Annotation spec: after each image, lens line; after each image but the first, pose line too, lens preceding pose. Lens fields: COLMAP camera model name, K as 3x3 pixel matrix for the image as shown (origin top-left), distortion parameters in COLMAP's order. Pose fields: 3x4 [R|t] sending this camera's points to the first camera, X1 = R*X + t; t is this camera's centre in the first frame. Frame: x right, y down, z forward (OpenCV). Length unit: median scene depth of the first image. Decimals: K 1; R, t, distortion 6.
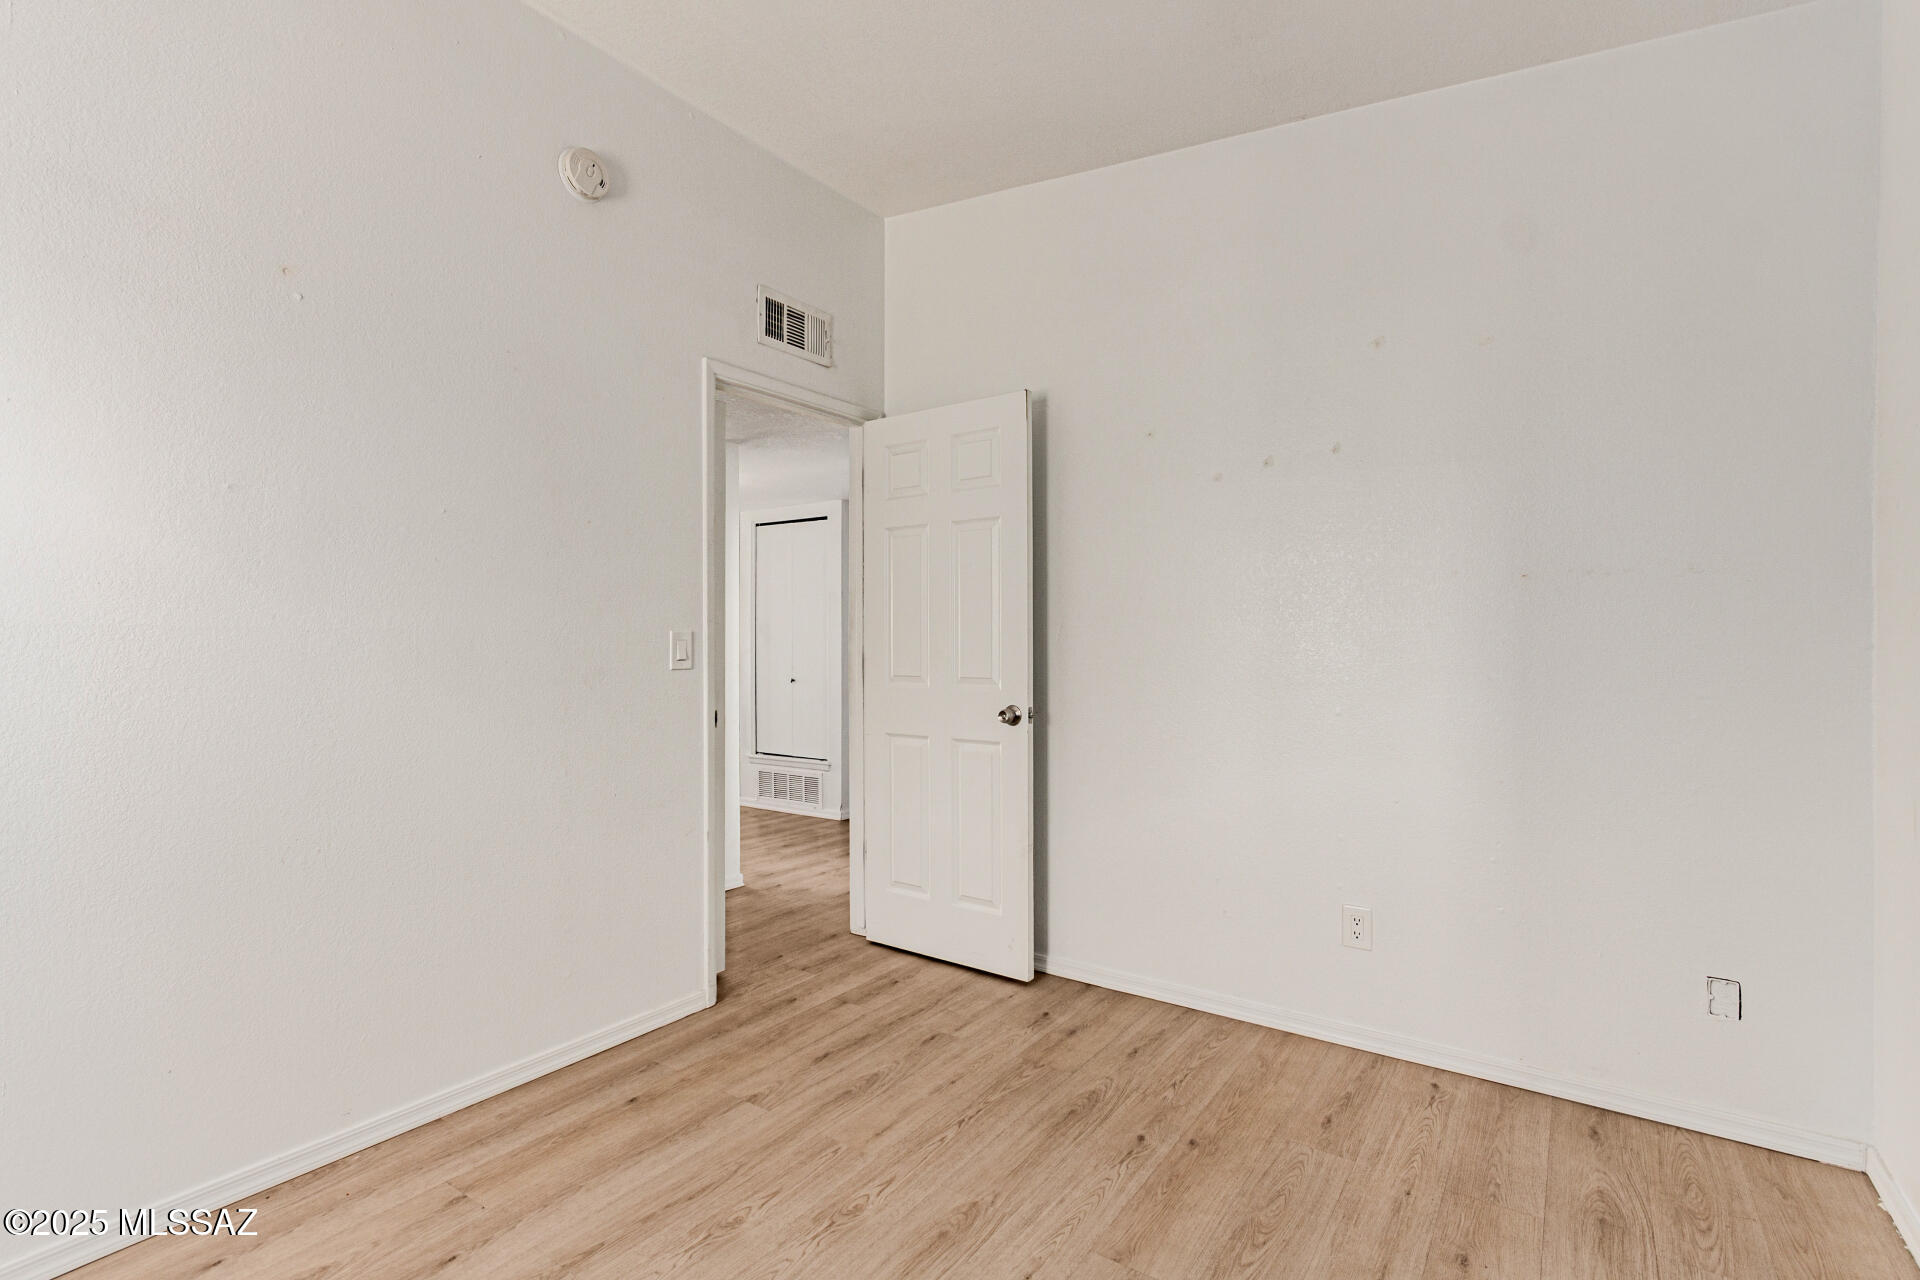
lens RADIAL K [[892.6, 0, 981.0], [0, 892.6, 639.9], [0, 0, 1]] dist [0.003206, -0.000755]
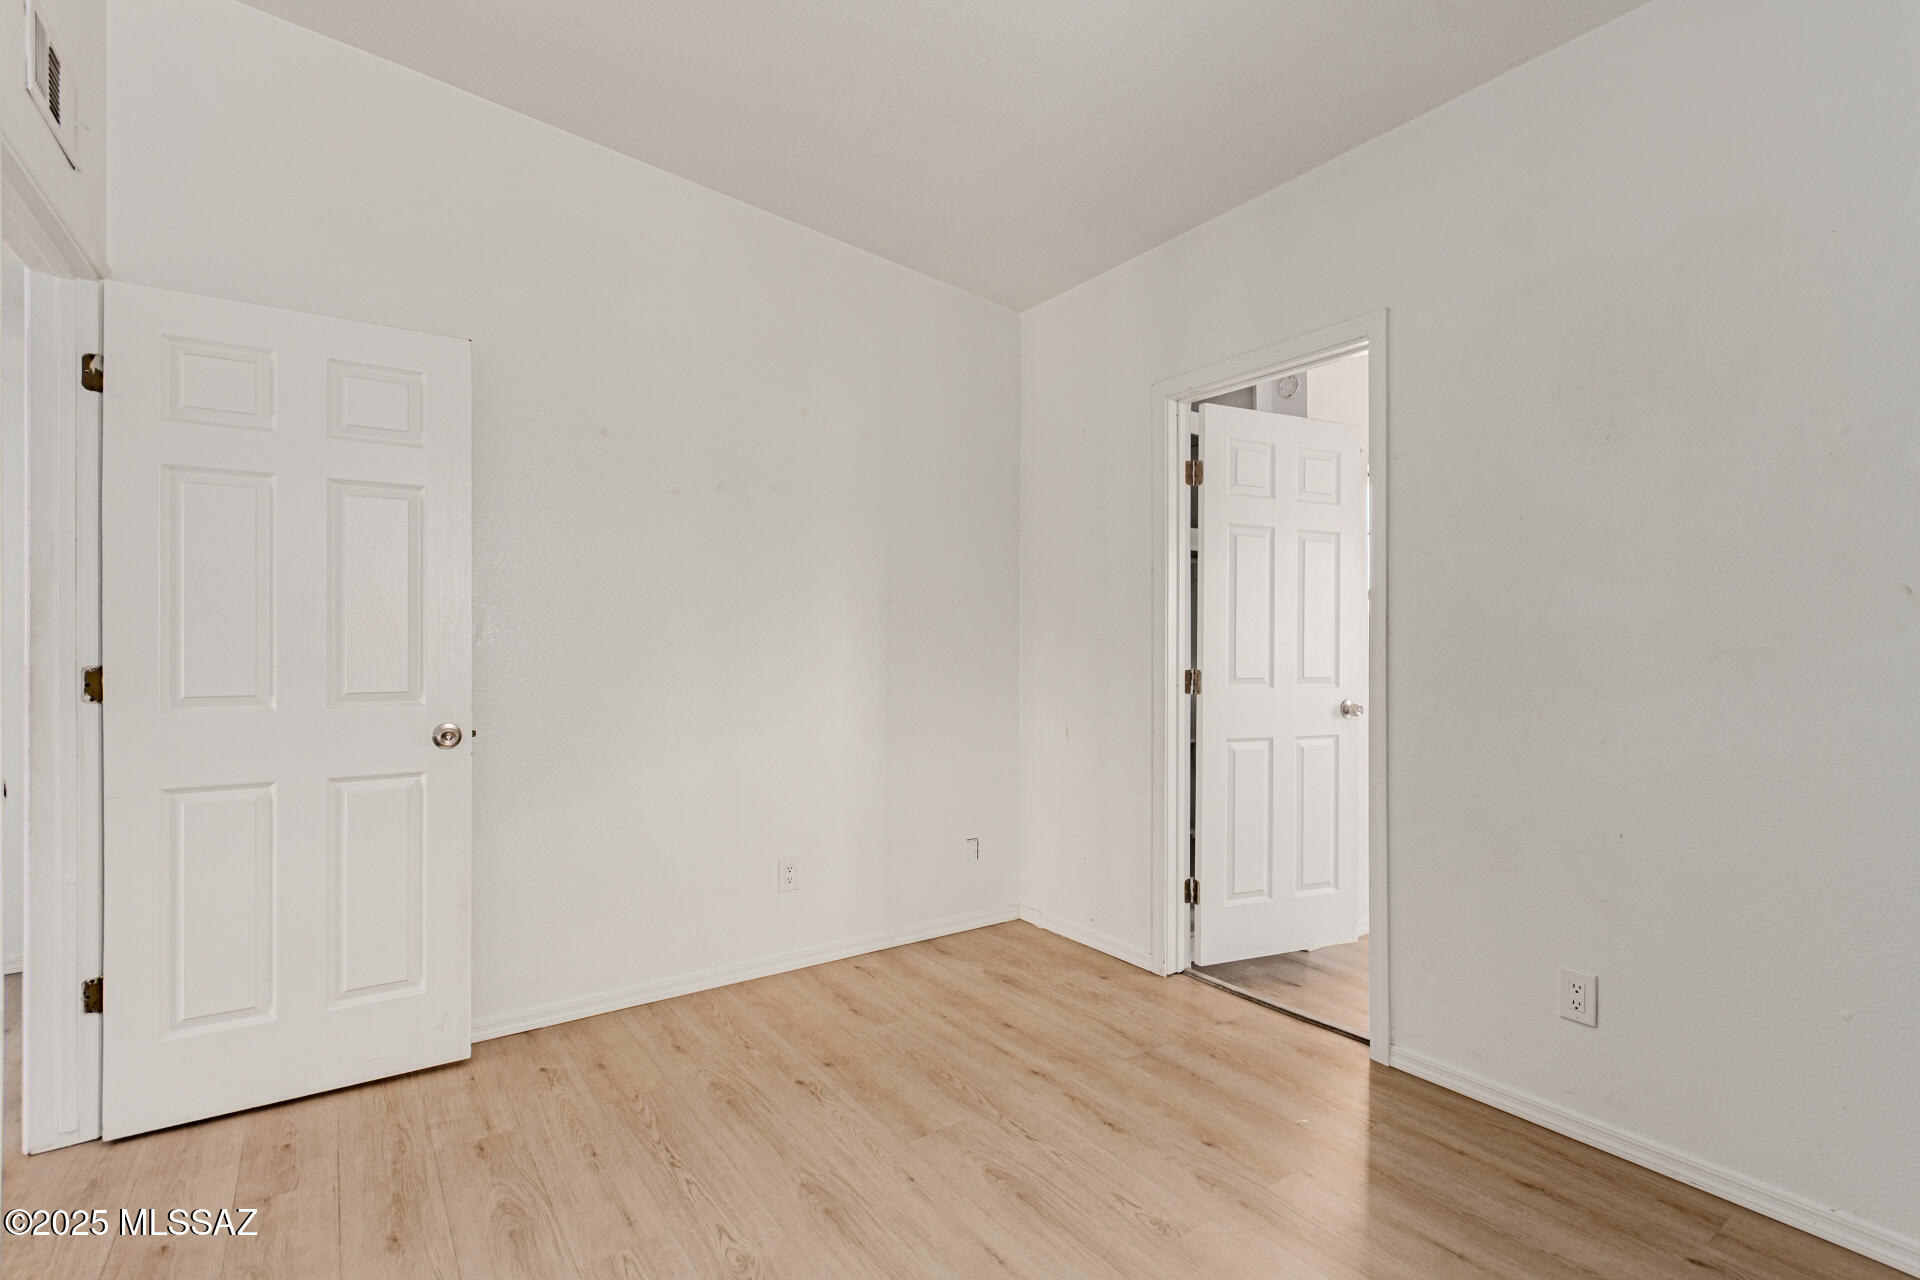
lens RADIAL K [[892.6, 0, 971.6], [0, 892.6, 632.8], [0, 0, 1]] dist [0.003206, -0.000755]
pose [[0.343179, 0.014593, 0.939157, -0.668250], [0.001575, 0.999869, -0.016112, 0.007242], [-0.939269, 0.007008, 0.343111, 0.332760]]
